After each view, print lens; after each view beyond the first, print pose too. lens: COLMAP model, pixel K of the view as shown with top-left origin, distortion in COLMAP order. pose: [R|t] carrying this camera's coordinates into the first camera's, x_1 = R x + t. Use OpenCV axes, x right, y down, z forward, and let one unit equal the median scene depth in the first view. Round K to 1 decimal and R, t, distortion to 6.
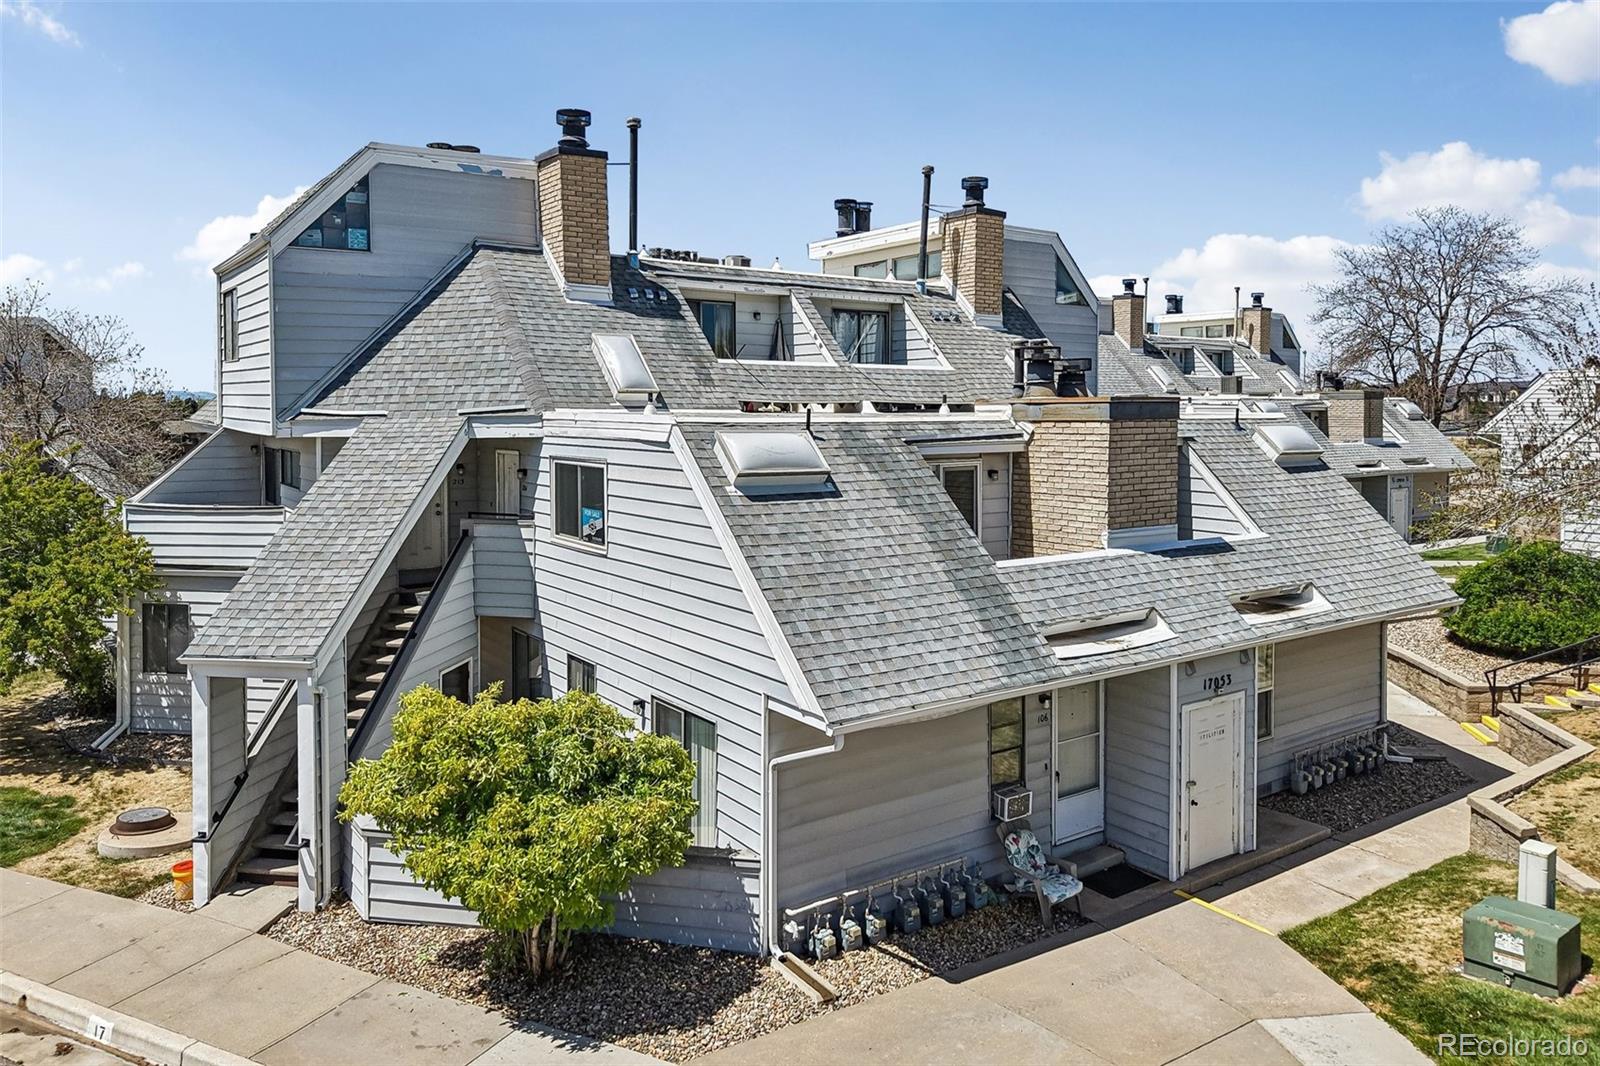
lens RADIAL K [[1110.0, 0, 808.2], [0, 1110.0, 456.3], [0, 0, 1]] dist [0.069692, -0.073794]
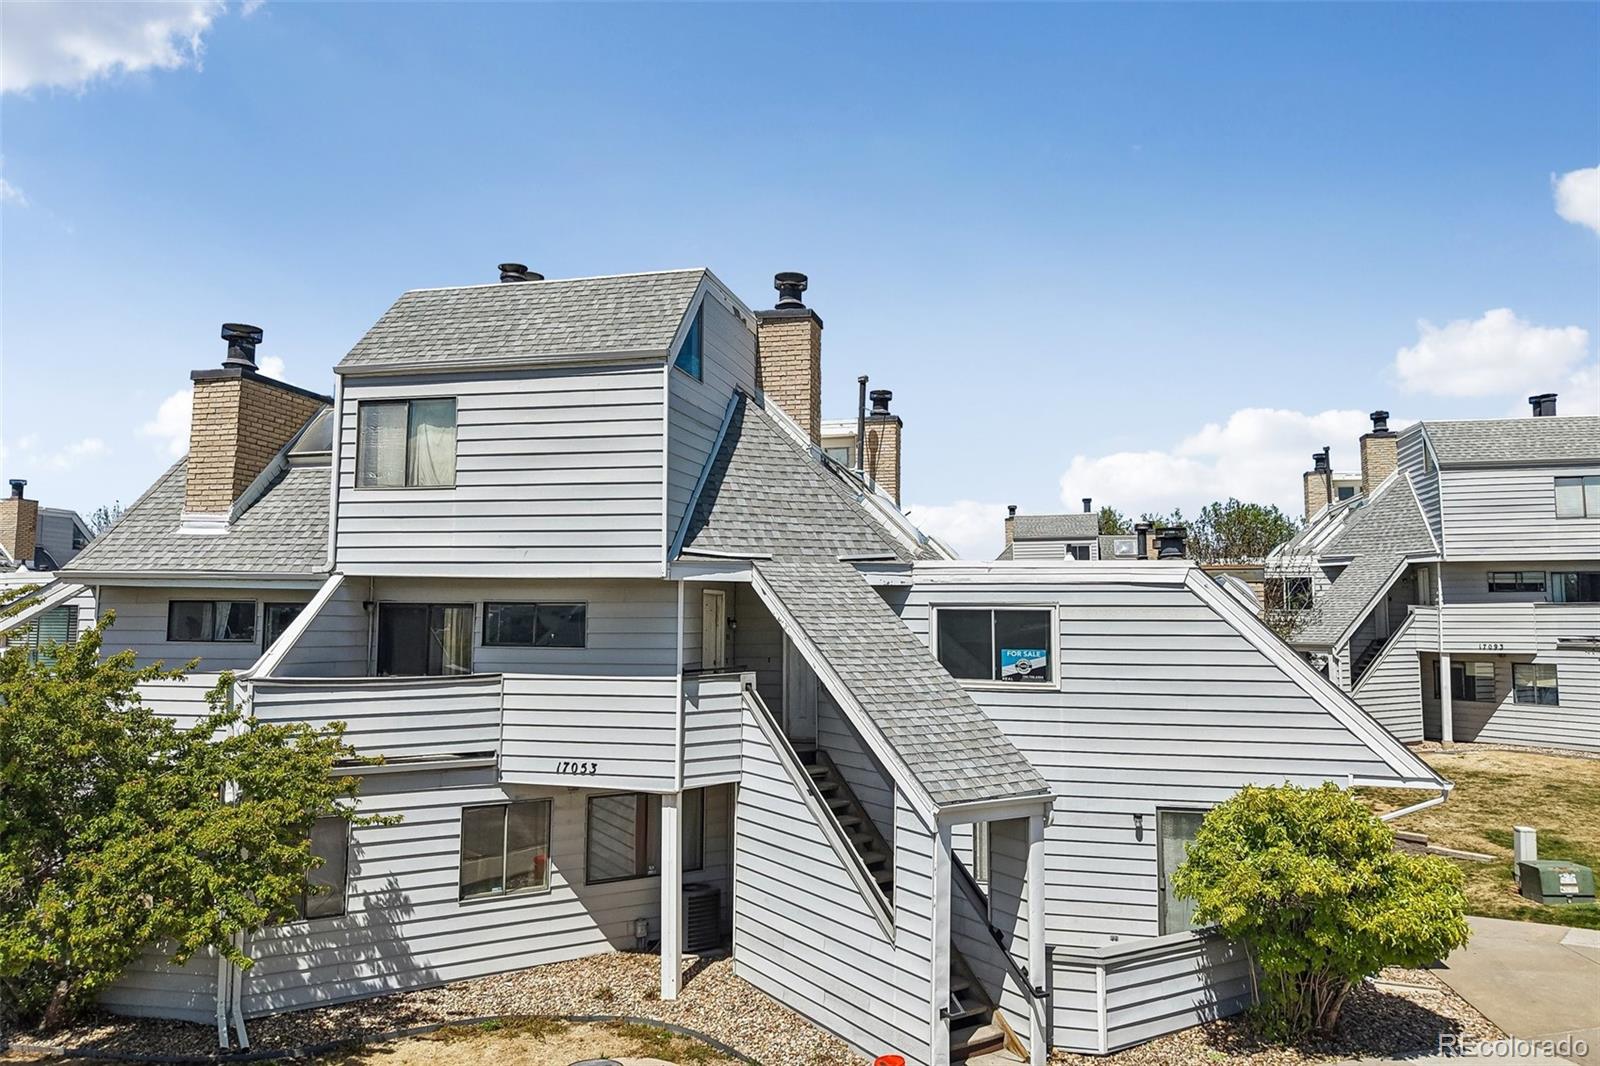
lens RADIAL K [[1087.5, 0, 823.0], [0, 1087.5, 508.1], [0, 0, 1]] dist [0.042237, -0.051843]
pose [[0.749447, 0.074714, 0.657835, -0.964800], [0.025128, 0.989686, -0.141032, 0.051419], [-0.661587, 0.122225, 0.739840, 0.302076]]
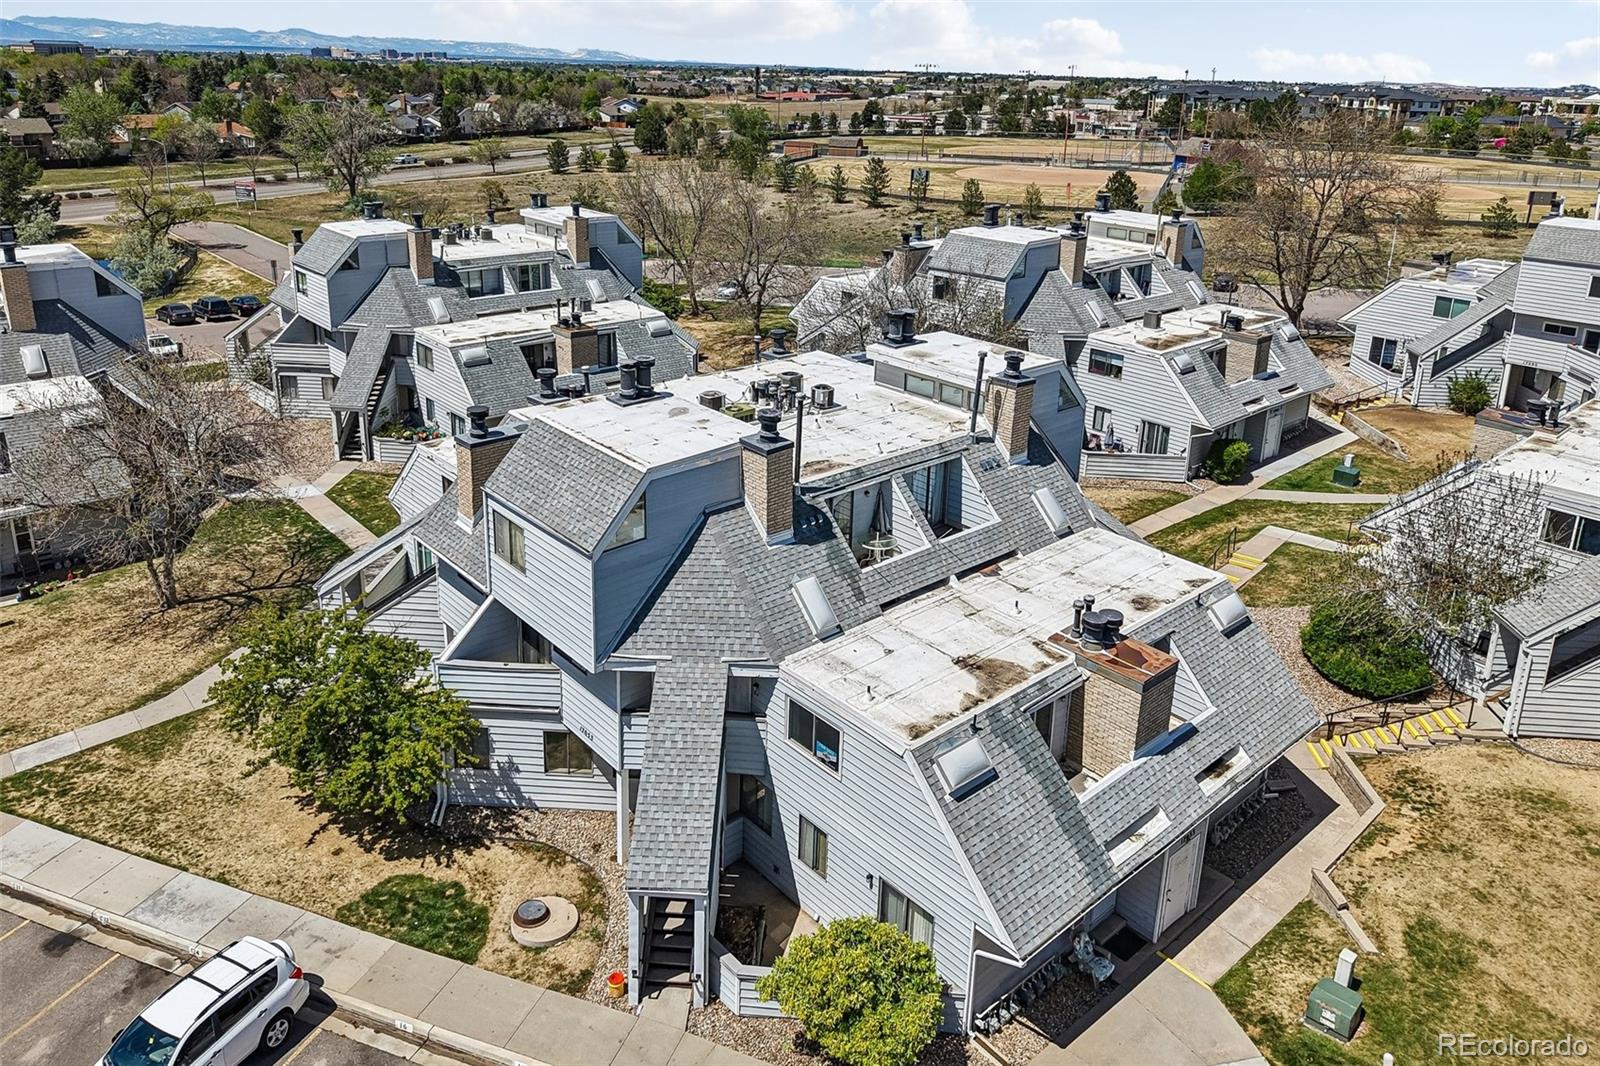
lens RADIAL K [[1161.4, 0, 796.0], [0, 1161.4, 376.7], [0, 0, 1]] dist [0.039677, -0.037881]
pose [[0.993053, 0.001460, 0.117655, -0.404228], [-0.028674, 0.972780, 0.229952, -0.793651], [-0.114117, -0.231728, 0.966064, -0.463777]]
